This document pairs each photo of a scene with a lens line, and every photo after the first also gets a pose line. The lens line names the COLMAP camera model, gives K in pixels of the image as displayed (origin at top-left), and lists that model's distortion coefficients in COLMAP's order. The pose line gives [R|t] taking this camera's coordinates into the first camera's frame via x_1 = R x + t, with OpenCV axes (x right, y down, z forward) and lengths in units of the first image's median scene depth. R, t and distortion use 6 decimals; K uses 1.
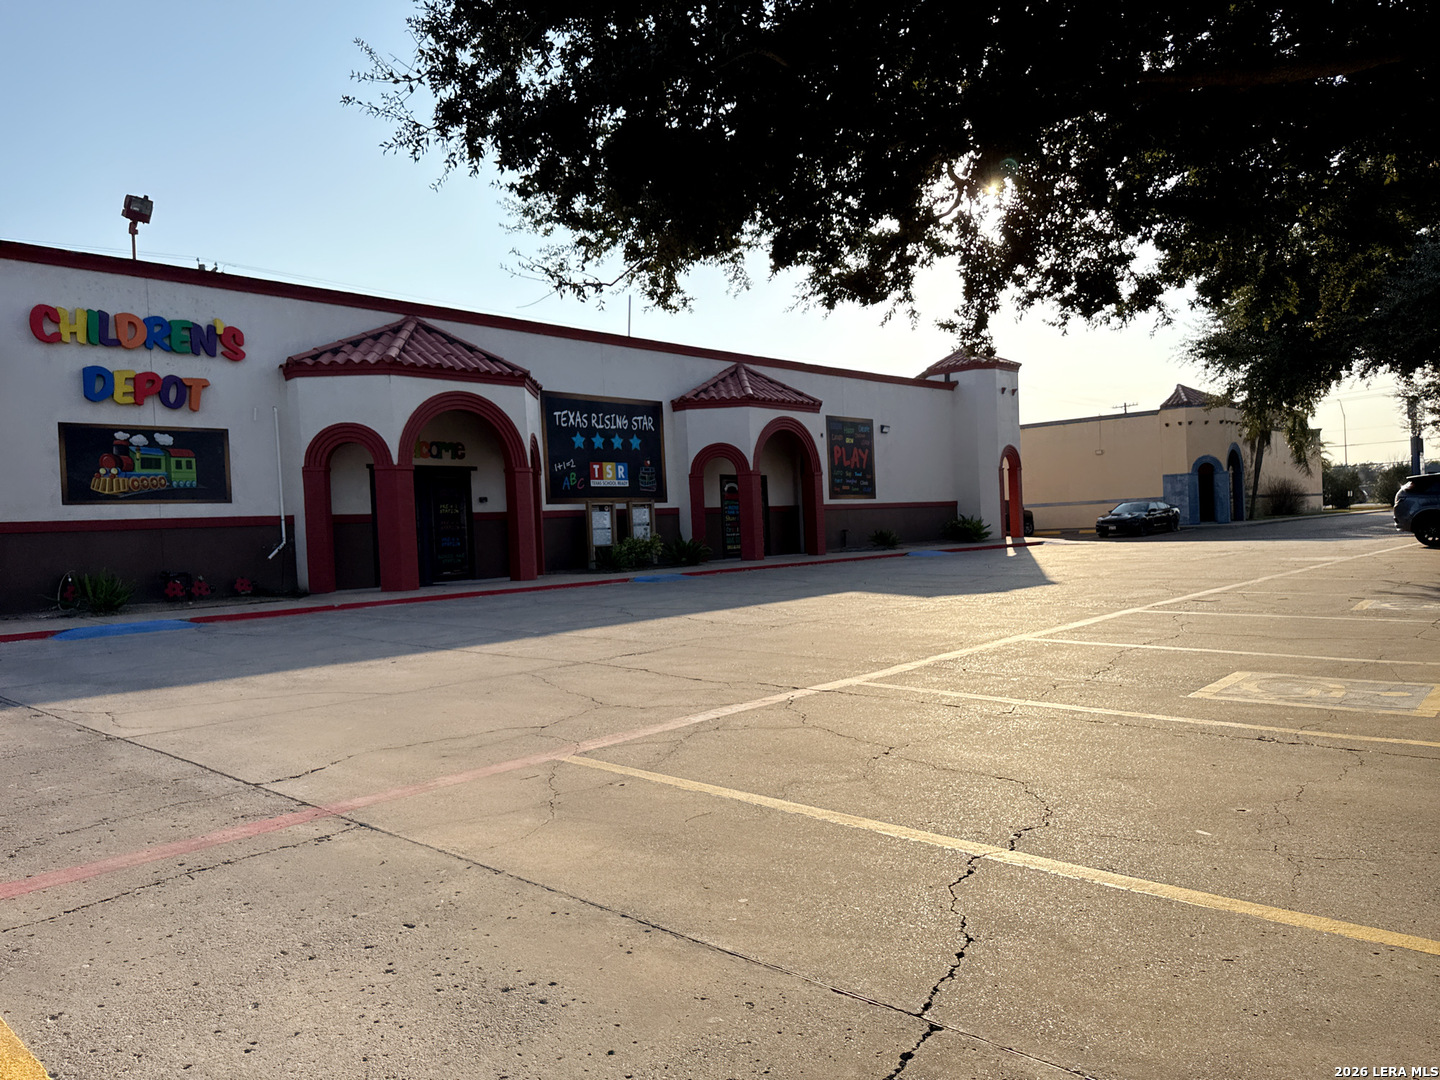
lens RADIAL K [[1007.5, 0, 720.0], [0, 1007.5, 540.0], [0, 0, 1]] dist [0.097046, -0.175795]
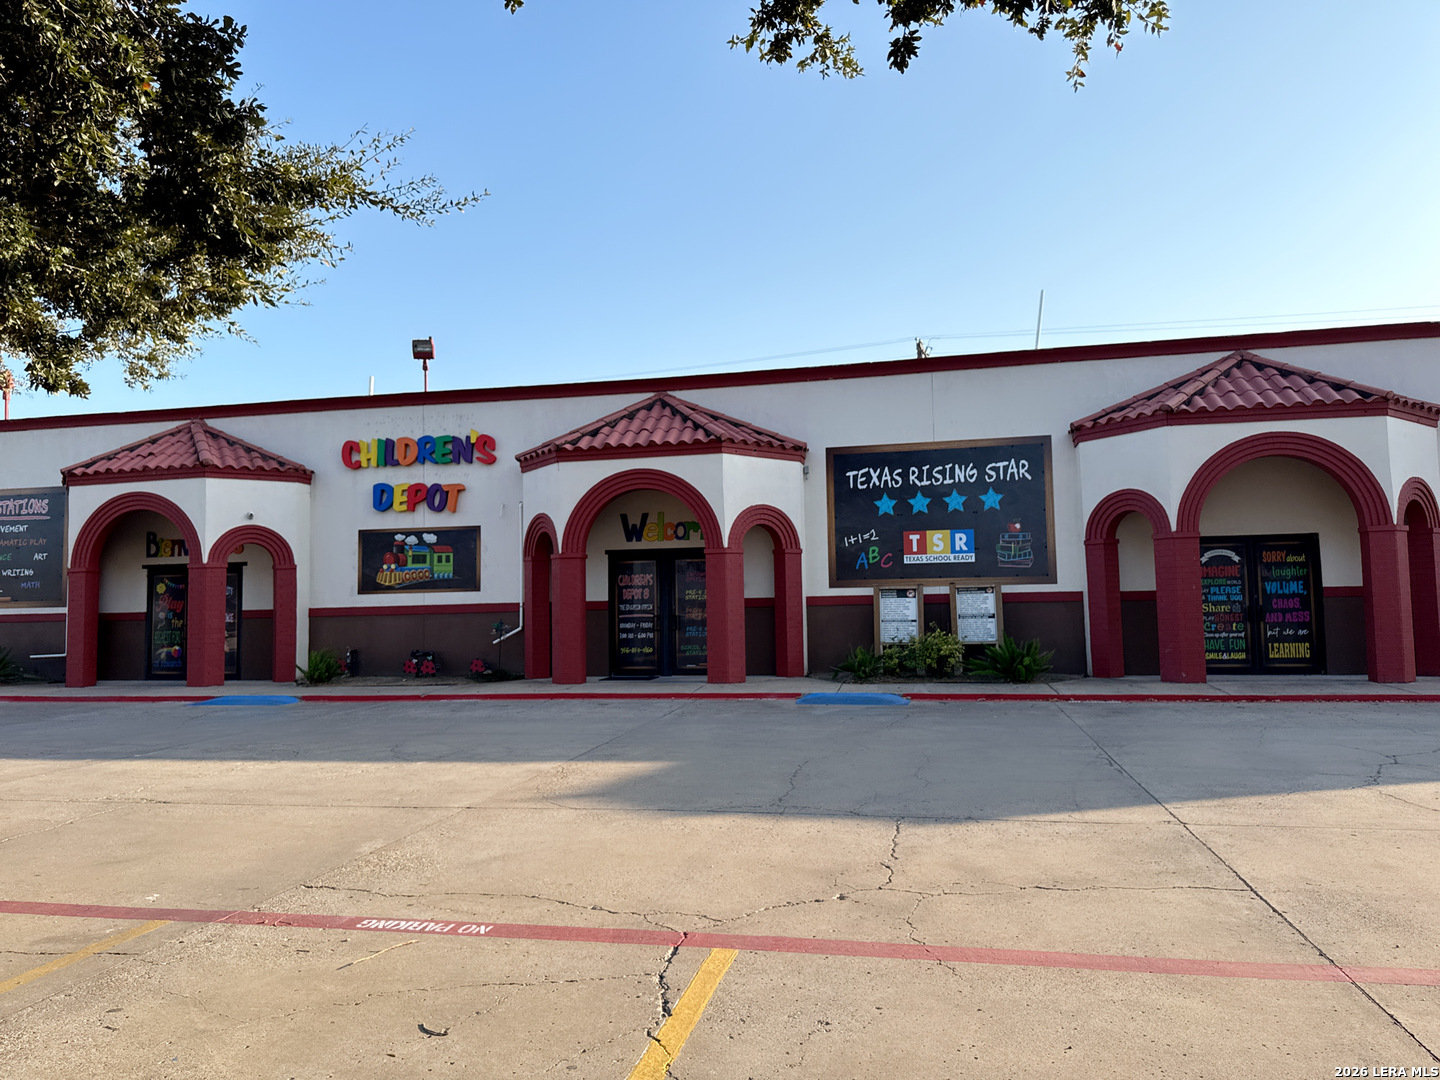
lens RADIAL K [[1007.5, 0, 720.0], [0, 1007.5, 540.0], [0, 0, 1]] dist [0.097046, -0.175795]
pose [[0.501089, -0.040348, -0.864455, 0.601126], [-0.017430, 0.998239, -0.056696, -0.033720], [0.865220, 0.043477, 0.499504, 0.662458]]
